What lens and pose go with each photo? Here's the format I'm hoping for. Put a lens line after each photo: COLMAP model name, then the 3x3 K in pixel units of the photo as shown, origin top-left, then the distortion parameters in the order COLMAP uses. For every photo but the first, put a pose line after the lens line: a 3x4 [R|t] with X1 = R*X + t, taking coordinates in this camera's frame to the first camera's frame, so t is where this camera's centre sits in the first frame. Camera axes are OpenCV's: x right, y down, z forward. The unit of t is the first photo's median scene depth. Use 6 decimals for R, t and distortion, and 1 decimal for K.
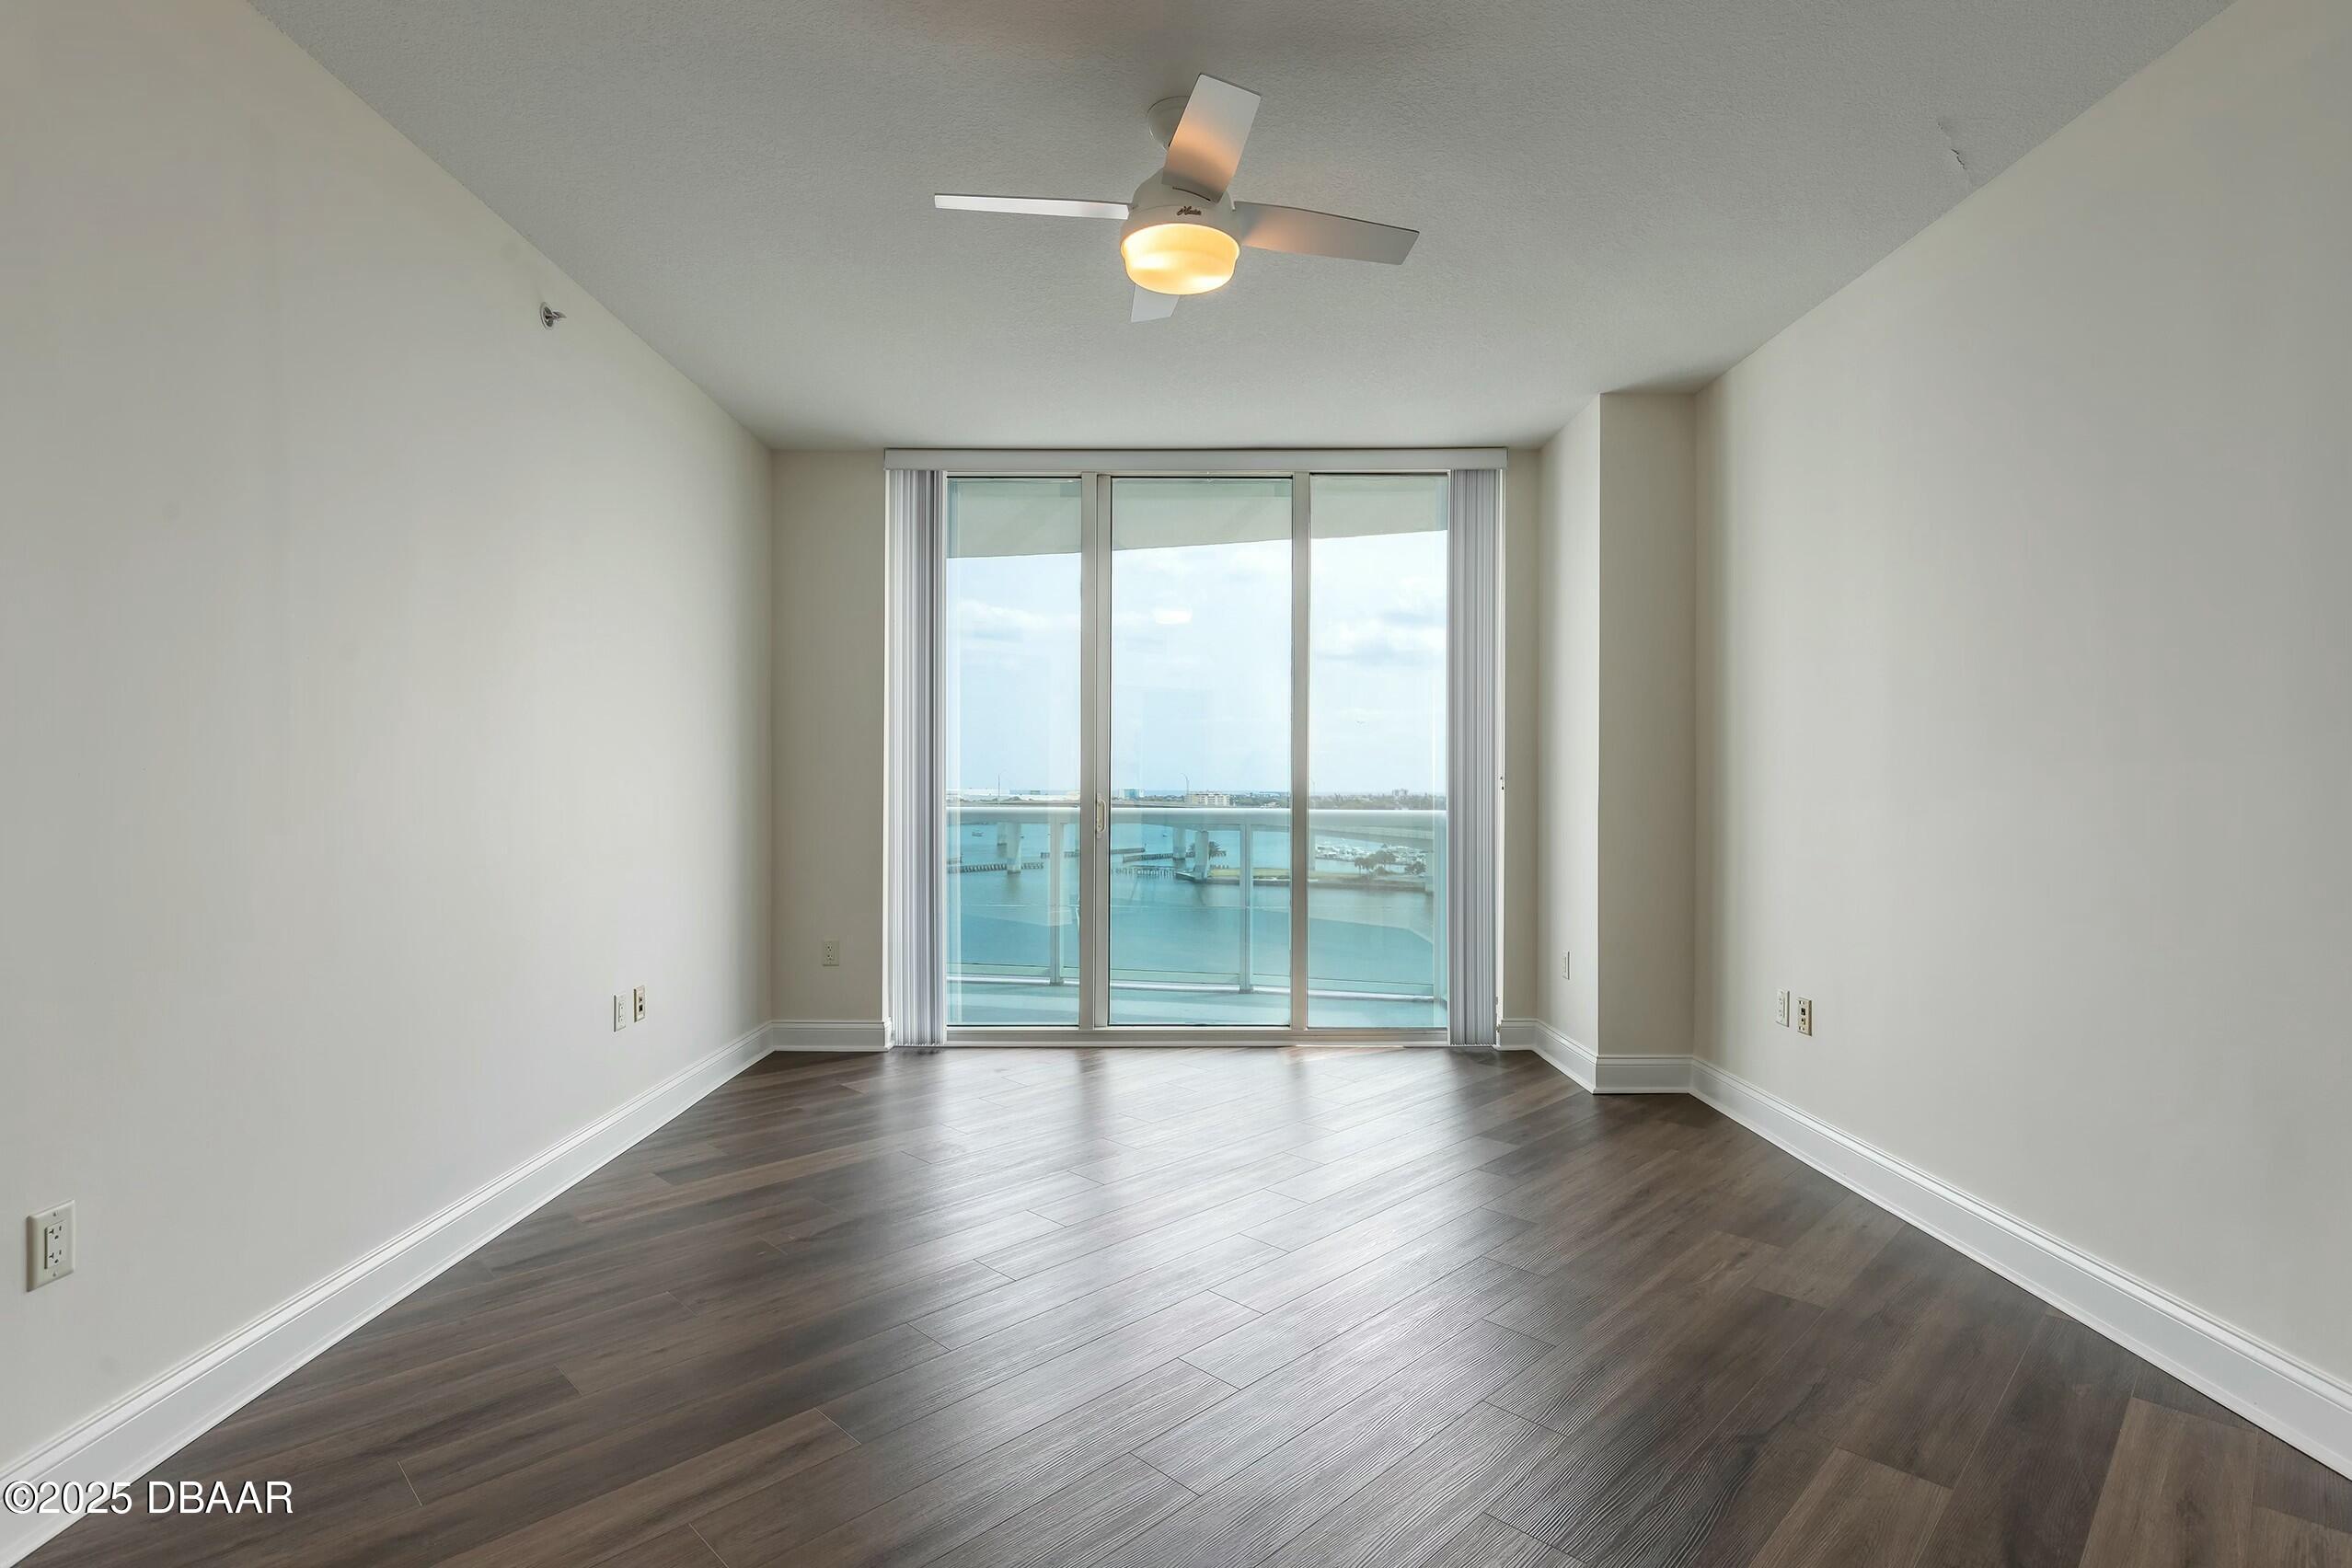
lens RADIAL K [[1135.1, 0, 1169.9], [0, 1135.1, 786.0], [0, 0, 1]] dist [-0.000697, -0.001335]
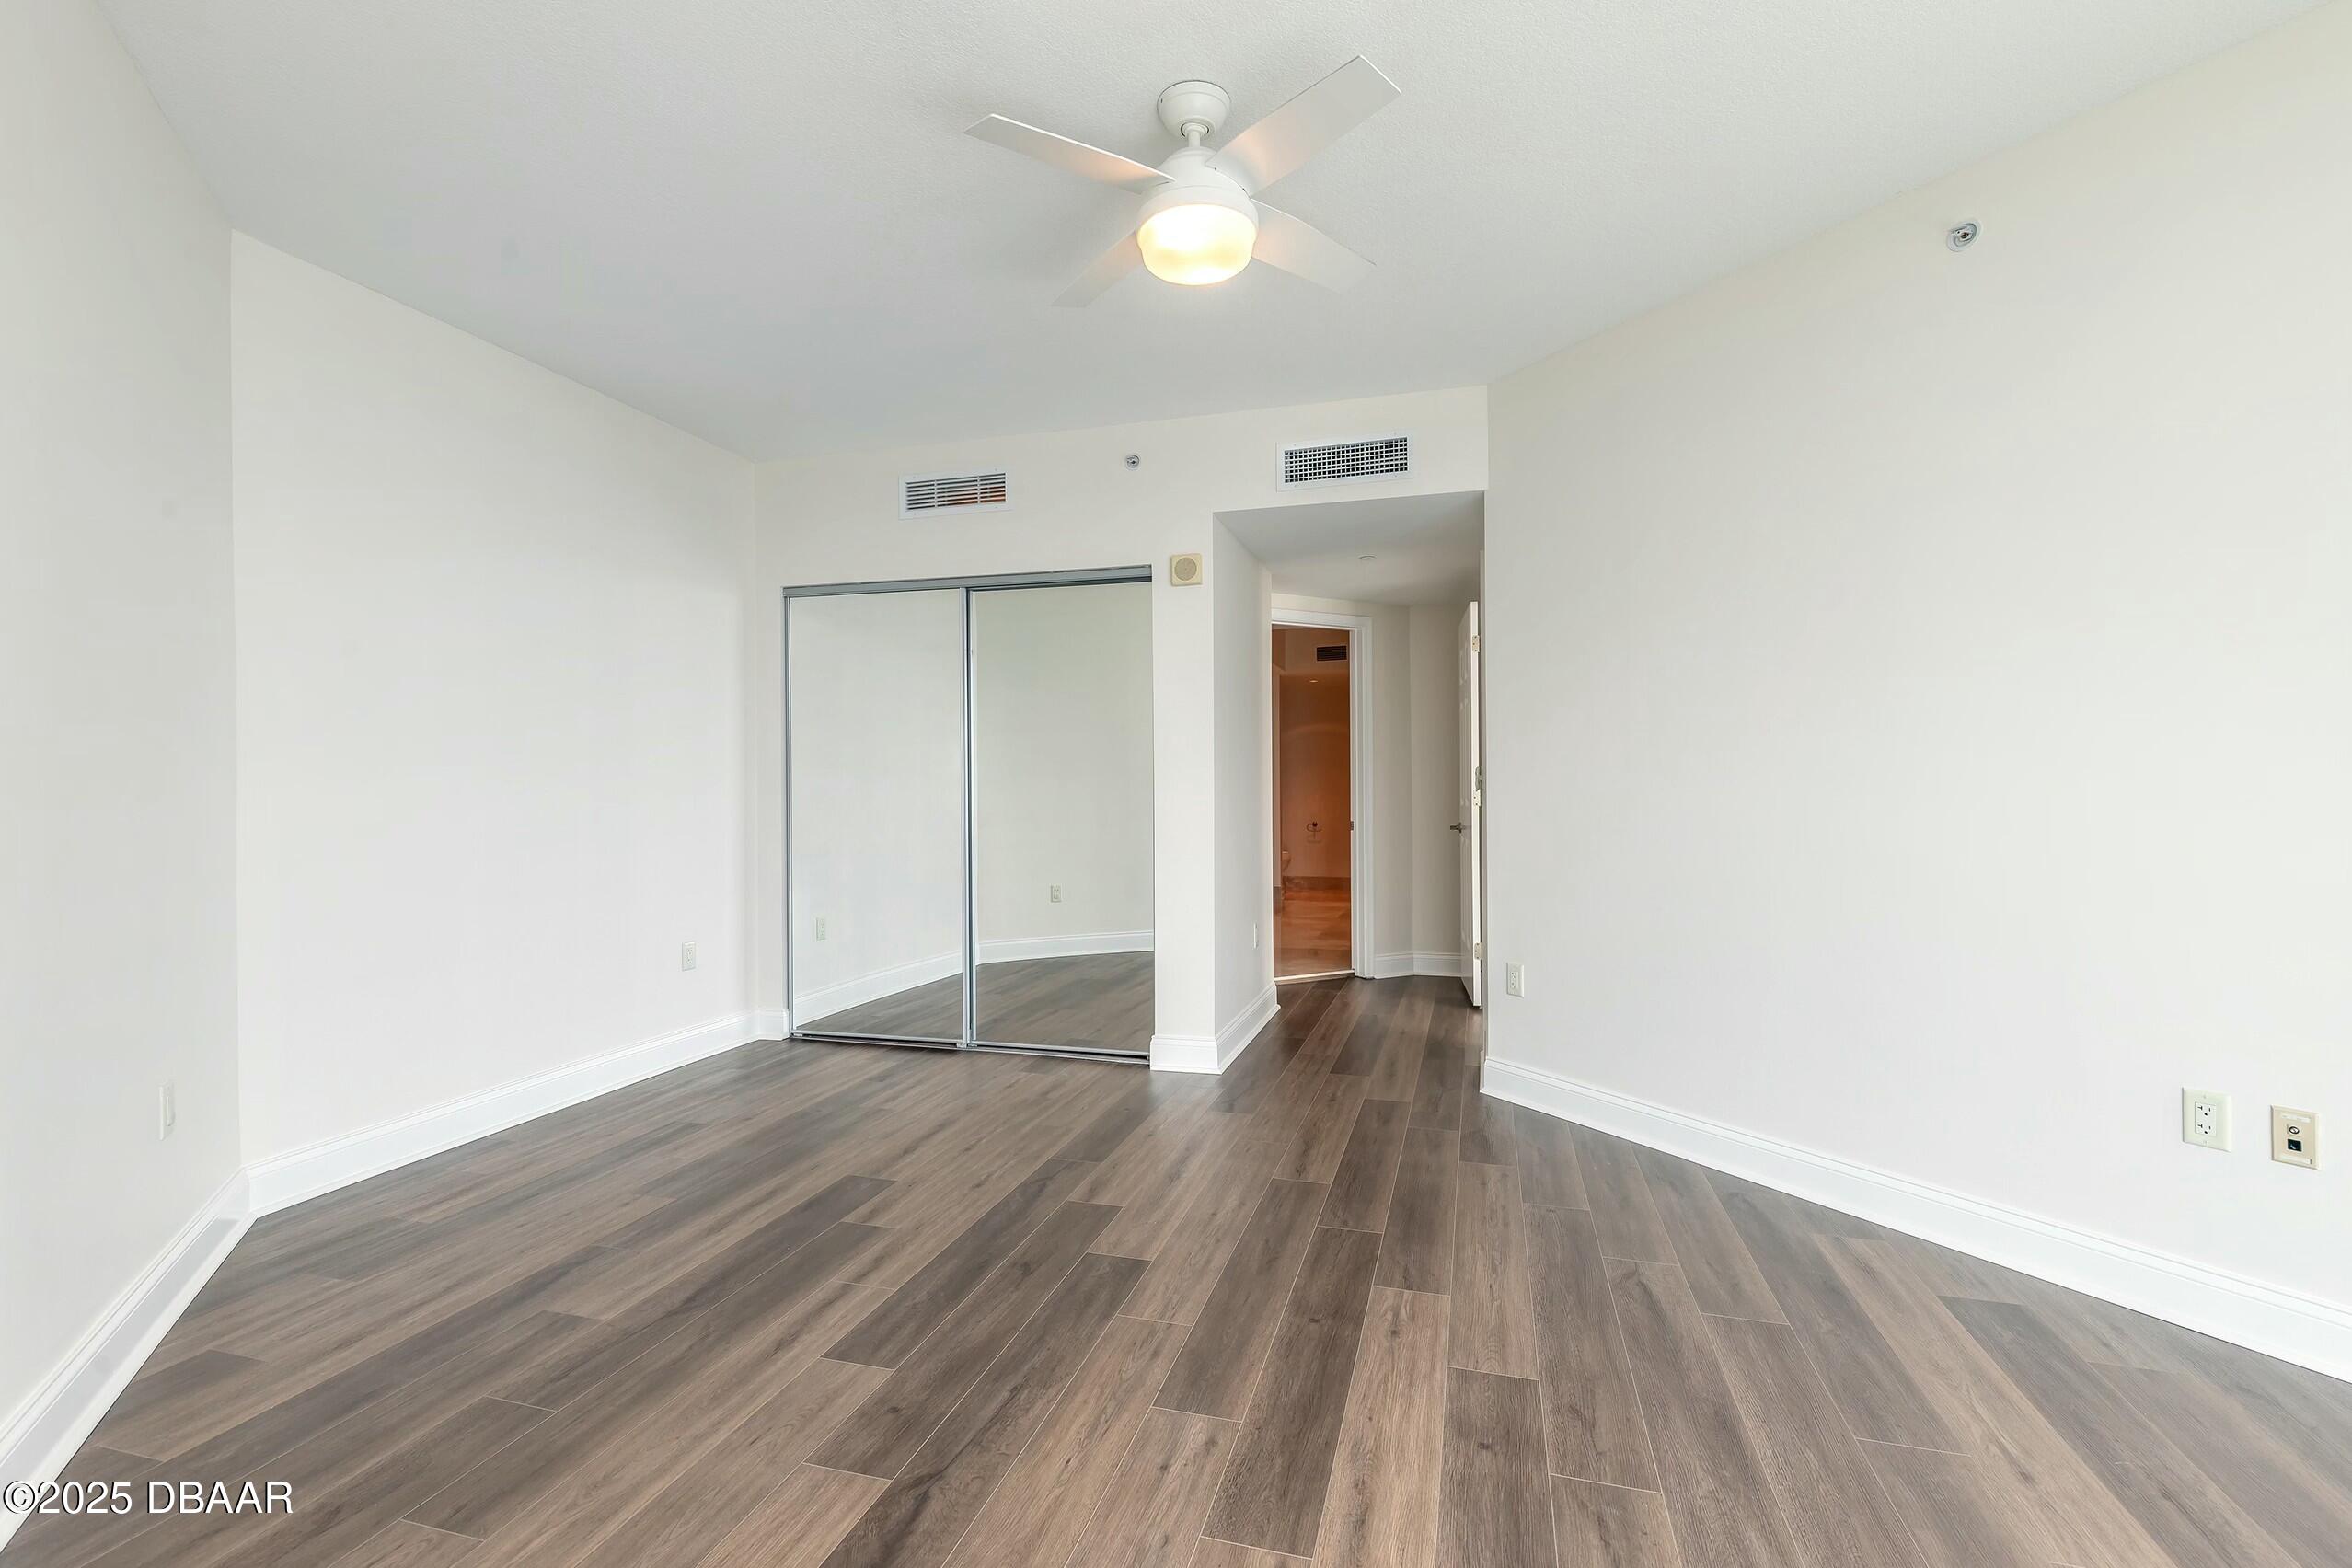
lens RADIAL K [[1060.7, 0, 1179.8], [0, 1060.7, 796.6], [0, 0, 1]] dist [0.009202, -0.002182]
pose [[-0.871970, 0.003744, -0.489545, 0.240375], [0.002260, 0.999991, 0.003621, 0.006544], [0.489554, 0.002051, -0.871970, 0.907310]]
